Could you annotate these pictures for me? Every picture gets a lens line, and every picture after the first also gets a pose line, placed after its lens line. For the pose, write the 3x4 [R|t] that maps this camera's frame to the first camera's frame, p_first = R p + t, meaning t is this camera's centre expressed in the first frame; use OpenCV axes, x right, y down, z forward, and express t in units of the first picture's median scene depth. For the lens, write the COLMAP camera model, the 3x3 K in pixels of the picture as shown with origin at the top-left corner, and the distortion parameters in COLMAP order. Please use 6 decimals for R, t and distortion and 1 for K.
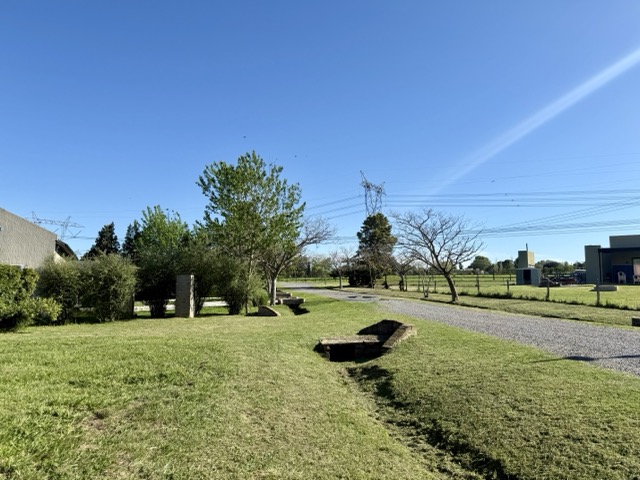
lens RADIAL K [[449.3, 0, 320.0], [0, 449.3, 240.0], [0, 0, 1]] dist [0.108345, -0.133243]
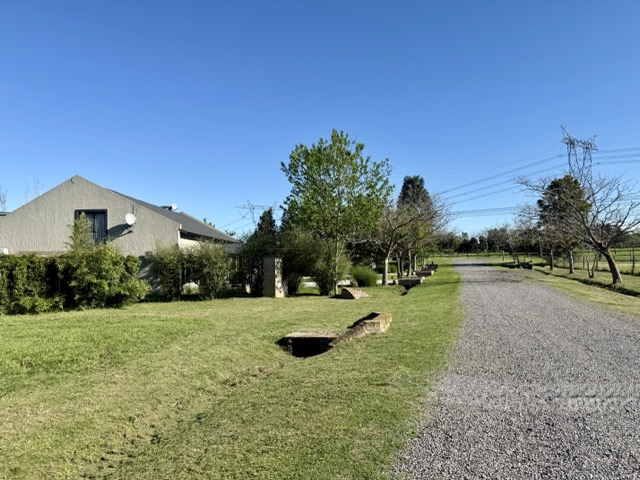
lens RADIAL K [[449.3, 0, 320.0], [0, 449.3, 240.0], [0, 0, 1]] dist [0.108345, -0.133243]
pose [[0.908132, -0.026455, -0.417848, 0.226503], [0.050274, 0.997671, 0.046099, -0.007205], [0.415656, -0.062871, 0.907346, 0.082865]]
